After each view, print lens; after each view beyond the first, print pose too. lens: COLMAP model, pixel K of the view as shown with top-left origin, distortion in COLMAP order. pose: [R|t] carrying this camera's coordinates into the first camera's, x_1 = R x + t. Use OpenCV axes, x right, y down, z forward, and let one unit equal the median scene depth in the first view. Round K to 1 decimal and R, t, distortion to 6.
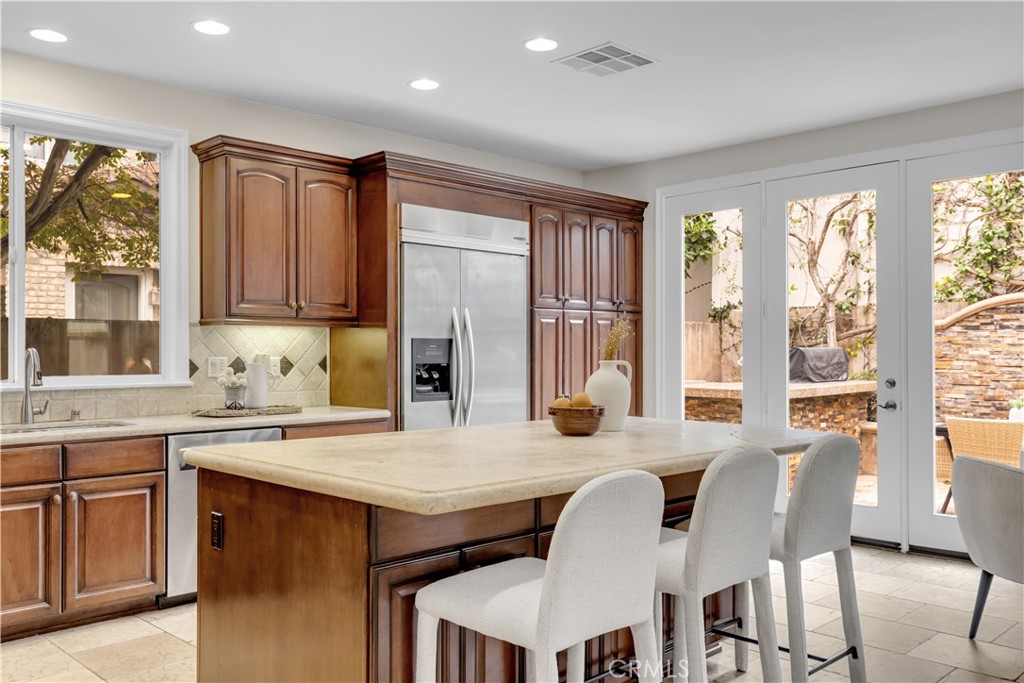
lens RADIAL K [[880.0, 0, 522.4], [0, 880.0, 339.4], [0, 0, 1]] dist [0.006833, 0.007227]
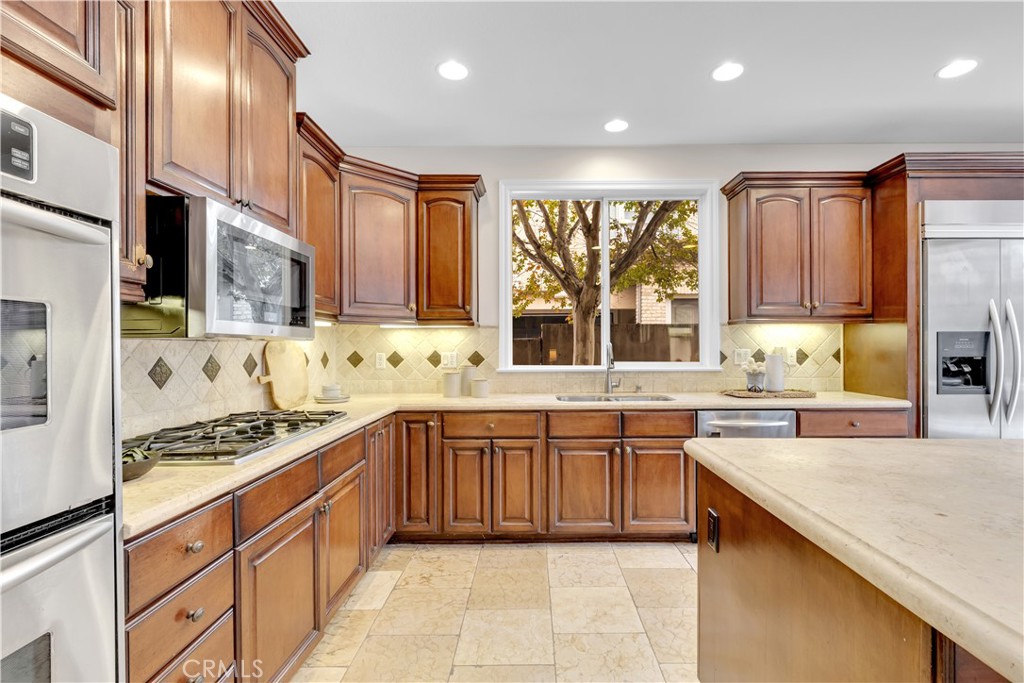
lens RADIAL K [[484.3, 0, 526.5], [0, 484.3, 347.6], [0, 0, 1]] dist [-0.003251, -0.000111]
pose [[0.703297, 0.003174, -0.710889, -0.063442], [0.011004, 0.999822, 0.015351, 0.003385], [0.710811, -0.018619, 0.703136, 0.272447]]
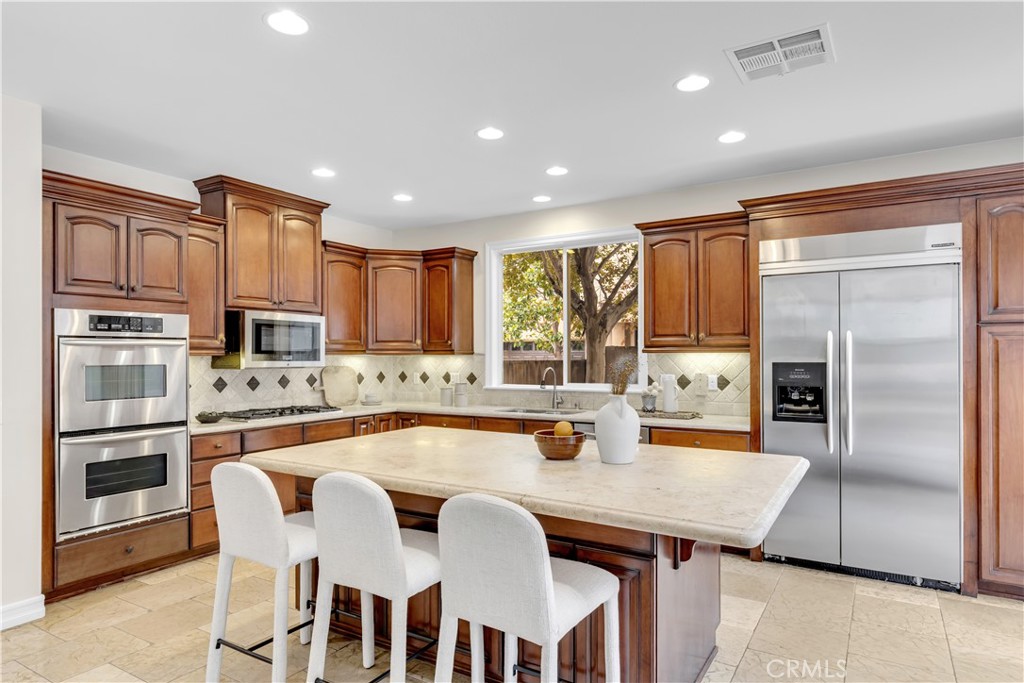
lens RADIAL K [[613.0, 0, 507.0], [0, 613.0, 348.6], [0, 0, 1]] dist [0.025055, 0.000245]
pose [[0.225753, -0.010134, -0.974132, 0.558328], [0.015604, 0.999855, -0.006785, -0.018741], [0.974060, -0.013669, 0.225879, 0.513388]]
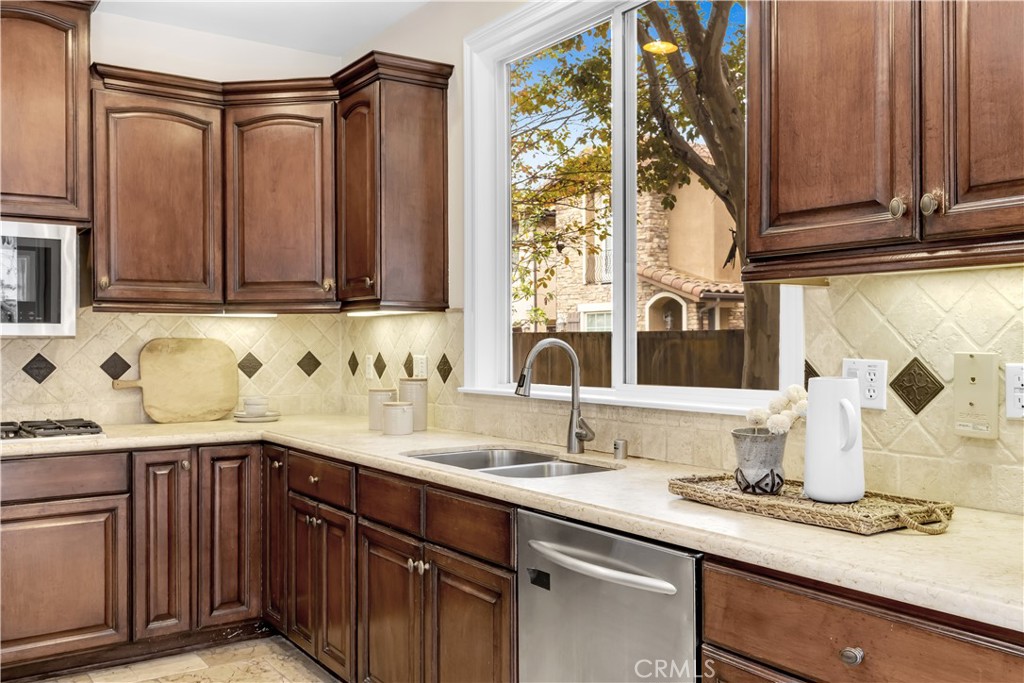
lens RADIAL K [[887.0, 0, 513.3], [0, 887.0, 344.0], [0, 0, 1]] dist [-0.003631, 0.004480]
pose [[-0.174558, 0.003882, -0.984639, 0.090900], [0.014747, 0.999890, 0.001328, 0.010127], [0.984536, -0.014289, -0.174596, 0.897148]]
